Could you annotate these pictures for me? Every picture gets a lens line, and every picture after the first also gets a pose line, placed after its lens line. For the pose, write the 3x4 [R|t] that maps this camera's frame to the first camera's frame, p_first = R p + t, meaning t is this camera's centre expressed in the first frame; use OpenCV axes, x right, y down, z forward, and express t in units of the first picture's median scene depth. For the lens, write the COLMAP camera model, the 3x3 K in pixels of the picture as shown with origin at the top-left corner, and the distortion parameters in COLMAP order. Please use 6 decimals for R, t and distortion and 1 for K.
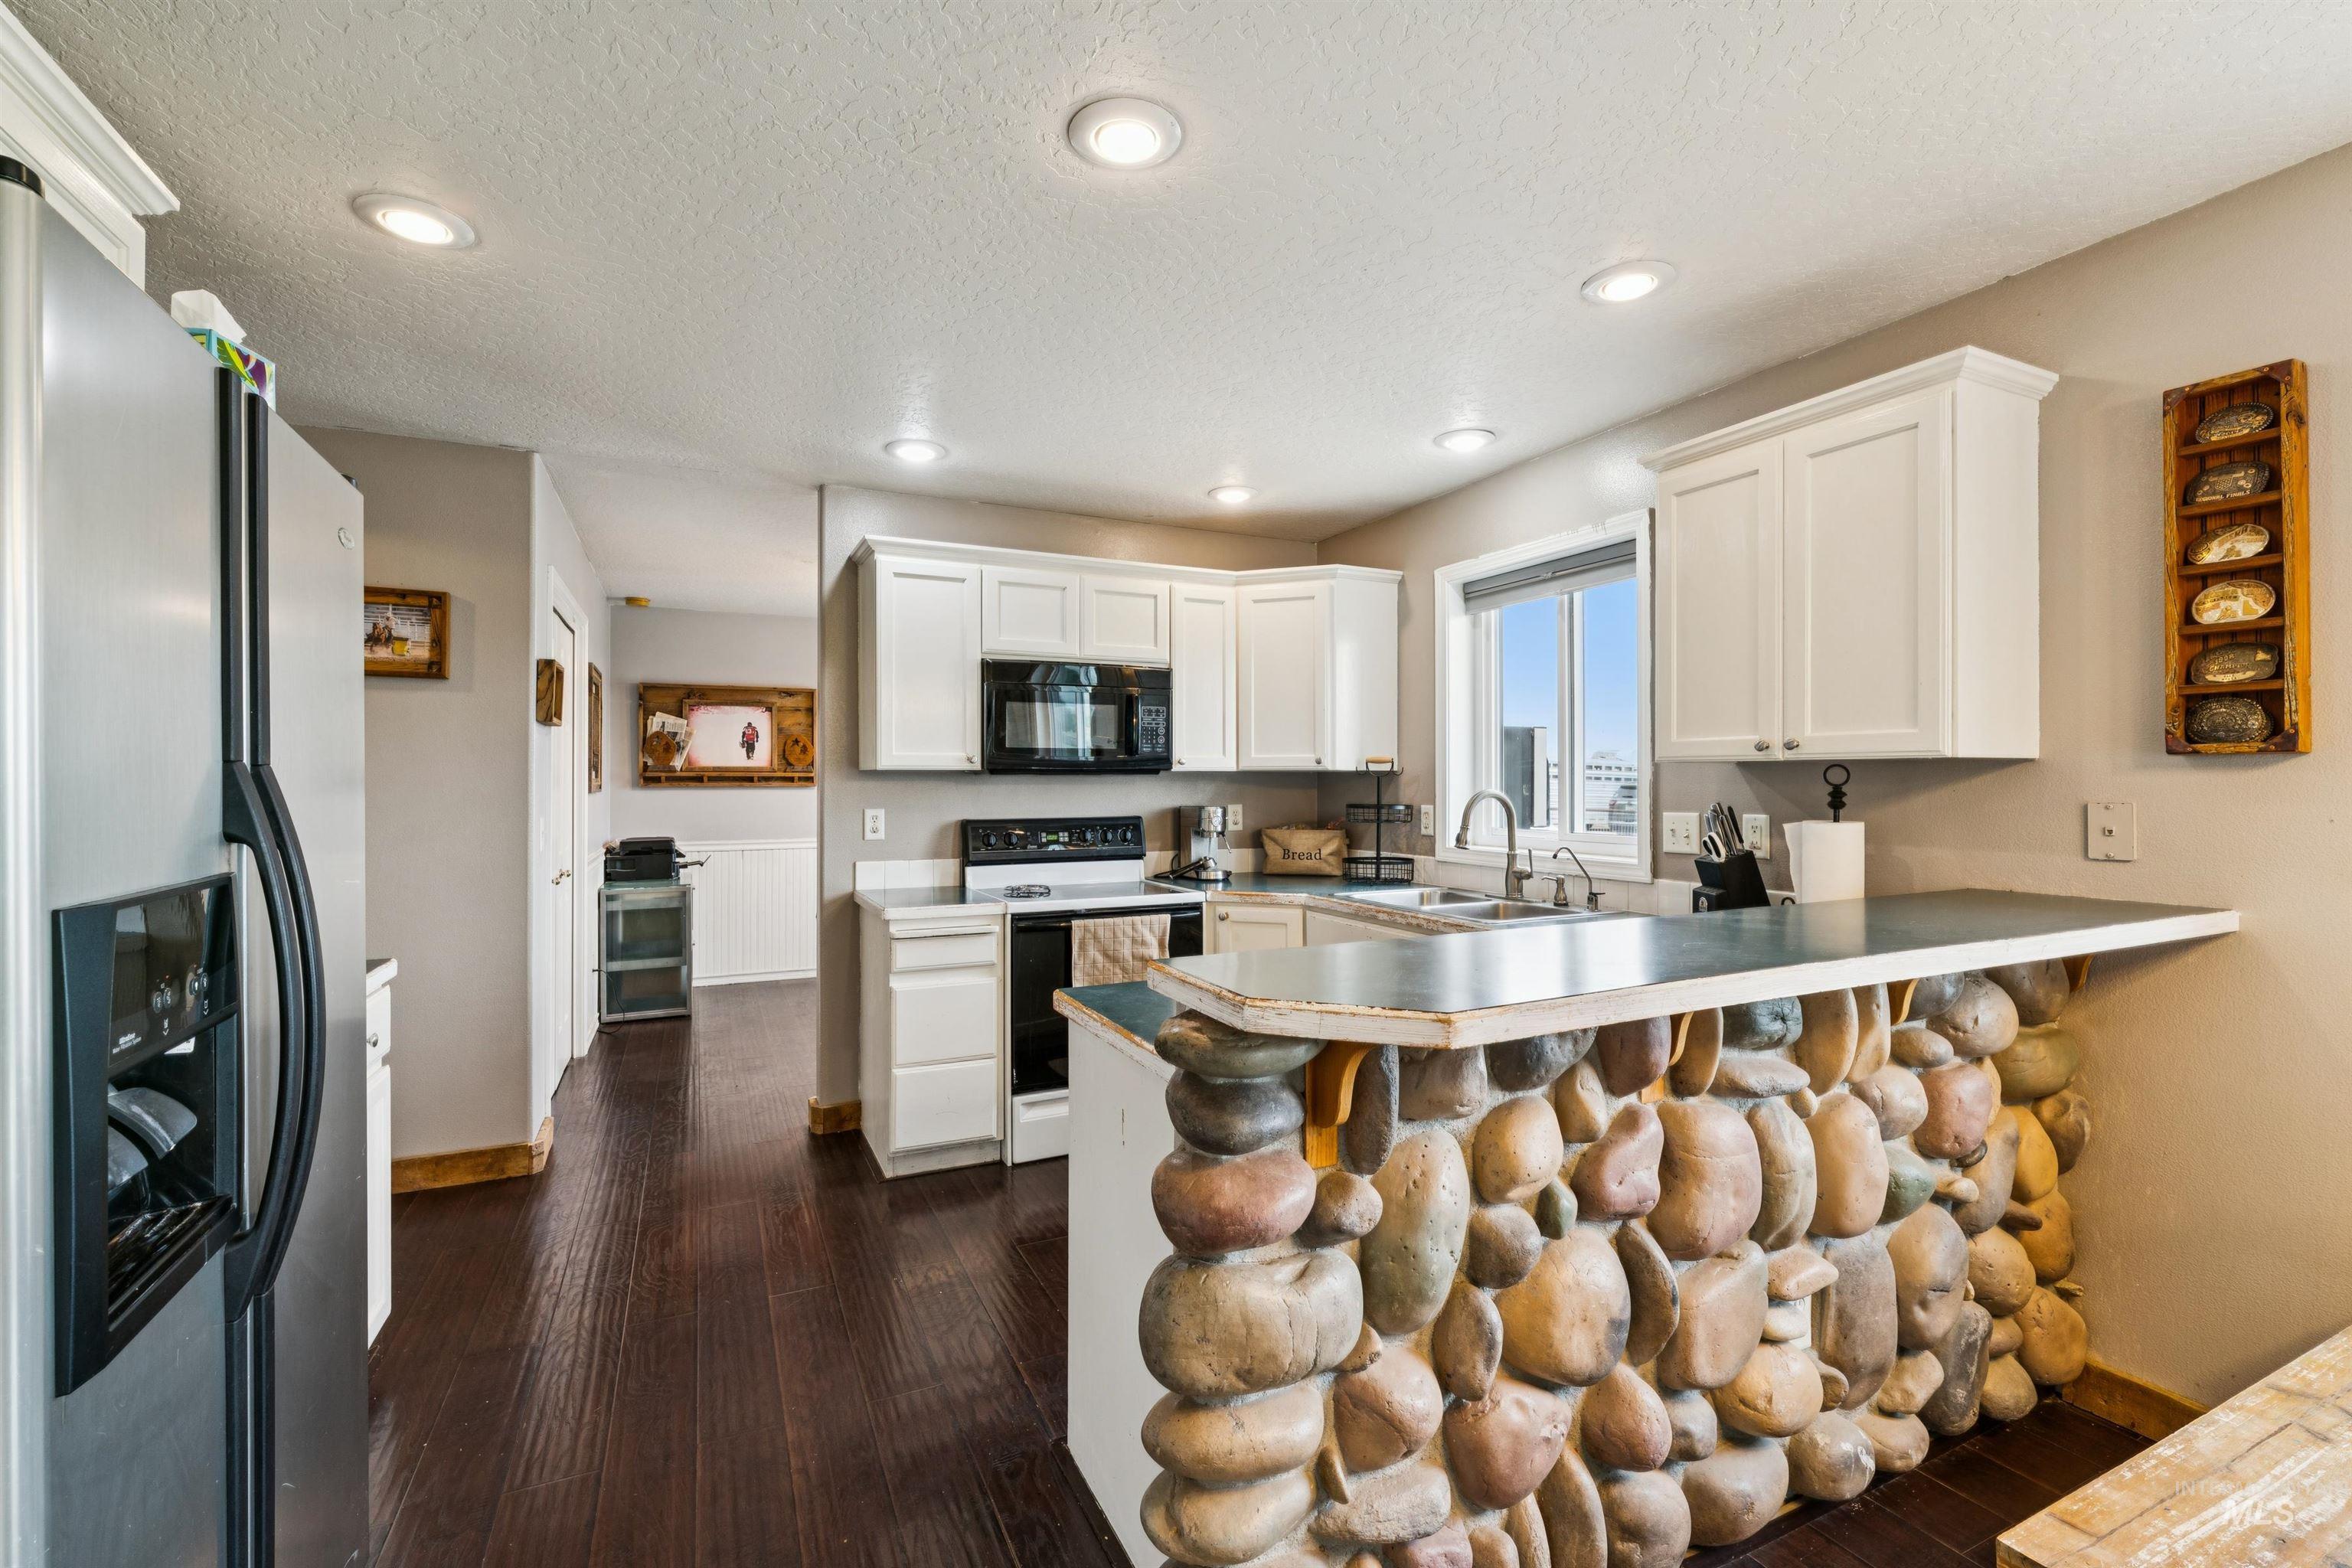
lens RADIAL K [[1010.5, 0, 1176.3], [0, 1010.5, 772.0], [0, 0, 1]] dist [-0.007230, 0.003217]
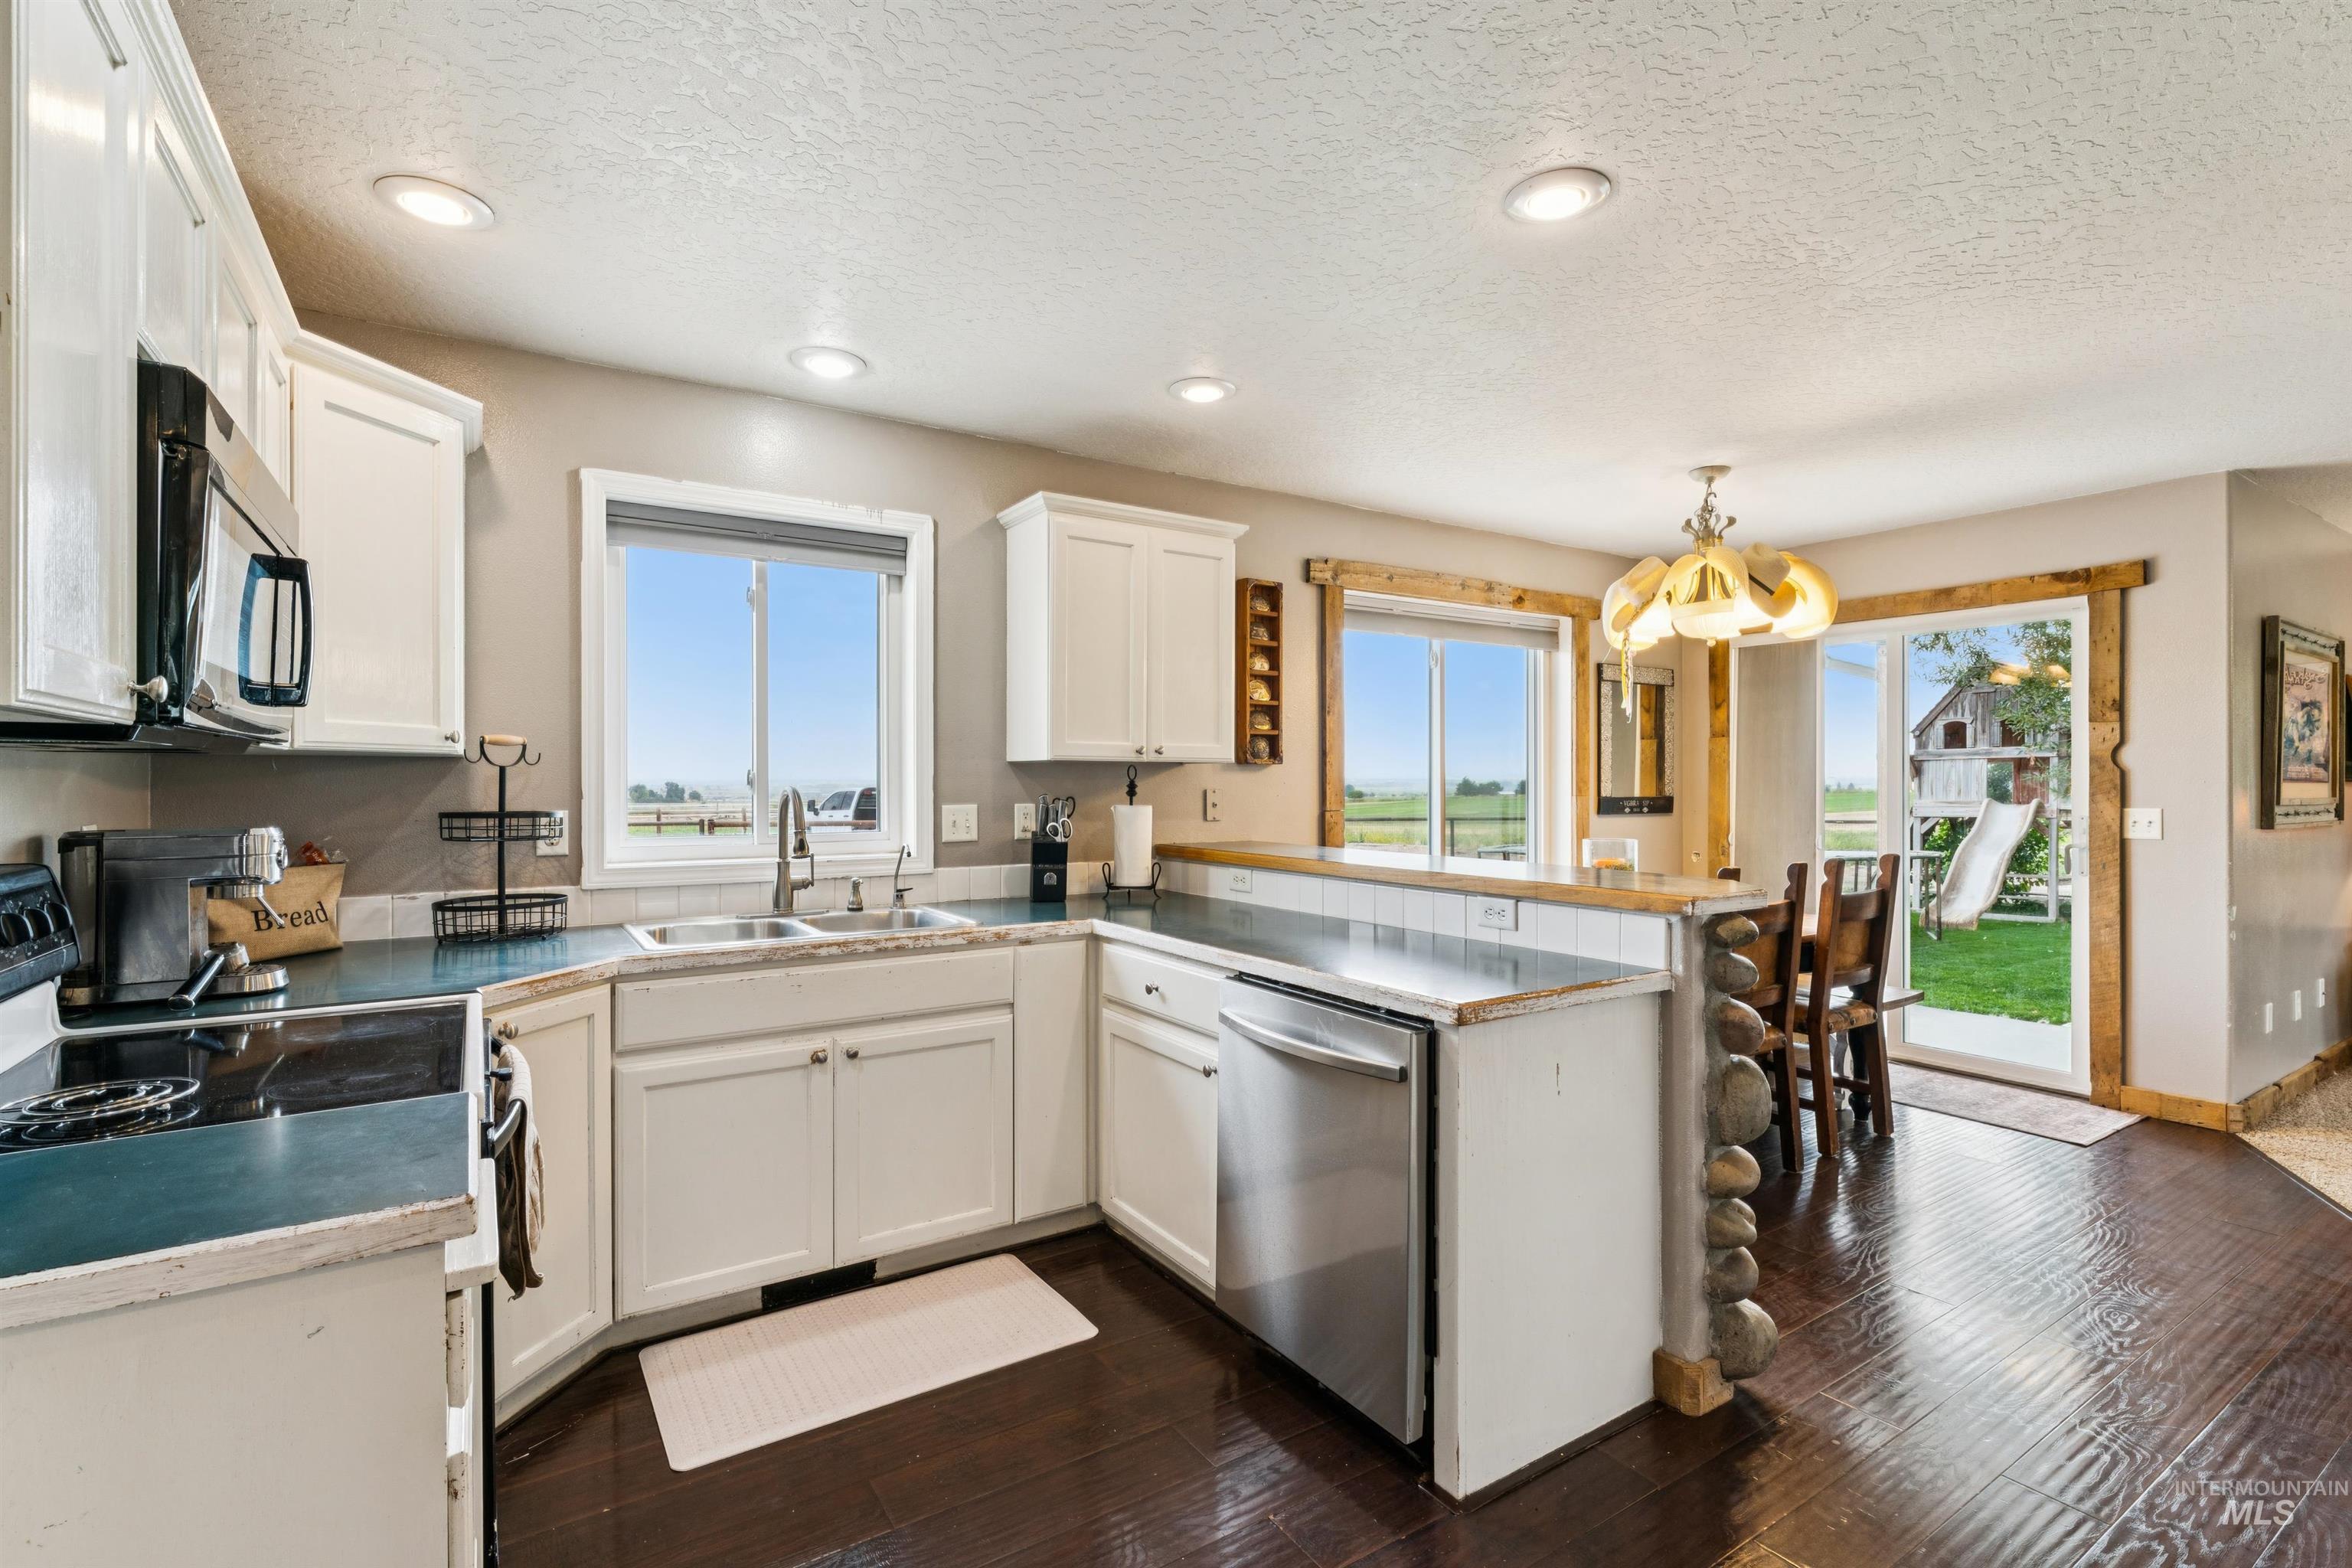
lens RADIAL K [[1058.0, 0, 1179.4], [0, 1058.0, 781.6], [0, 0, 1]] dist [-0.005197, 0.000978]
pose [[-0.136691, 0.000759, 0.990613, -0.530189], [-0.010278, 0.999945, -0.002184, 0.011551], [-0.990560, -0.010480, -0.136676, 0.719450]]
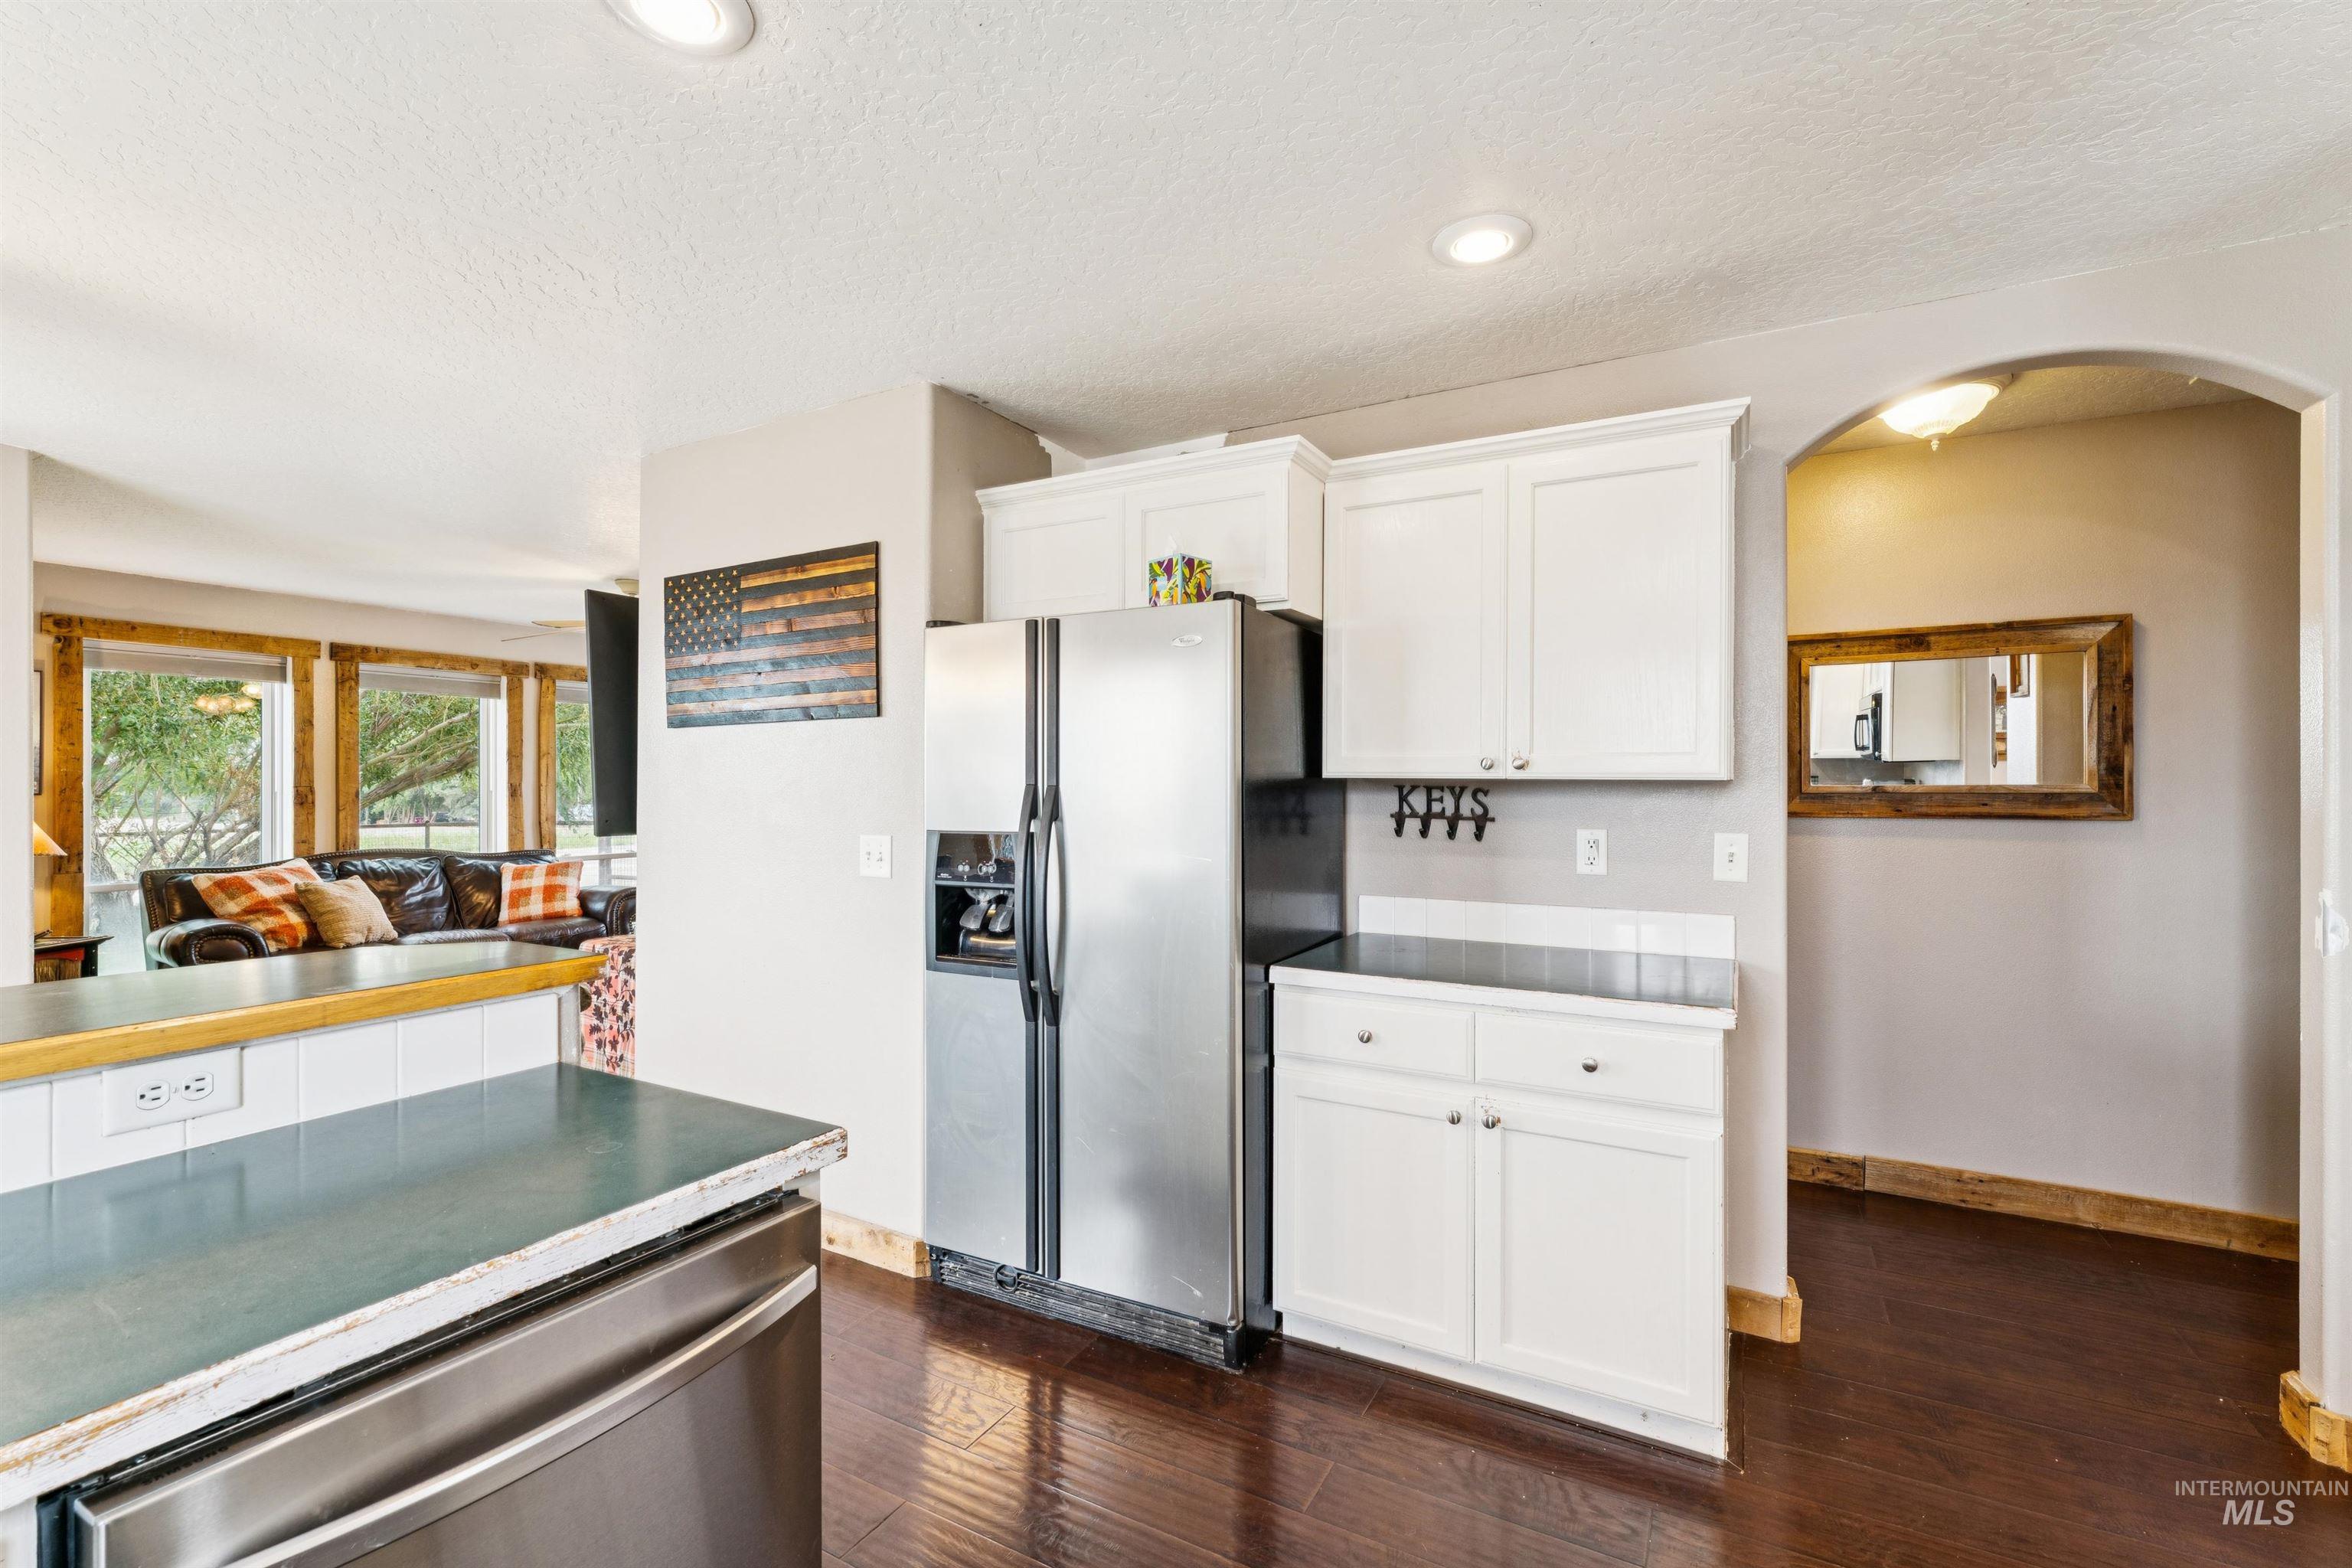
lens RADIAL K [[1010.5, 0, 1175.2], [0, 1010.5, 779.8], [0, 0, 1]] dist [-0.007230, 0.003217]
pose [[-0.810404, -0.000253, -0.585871, 0.042140], [0.008059, 0.999900, -0.011579, 0.001830], [0.585816, -0.014106, -0.810321, 0.860722]]
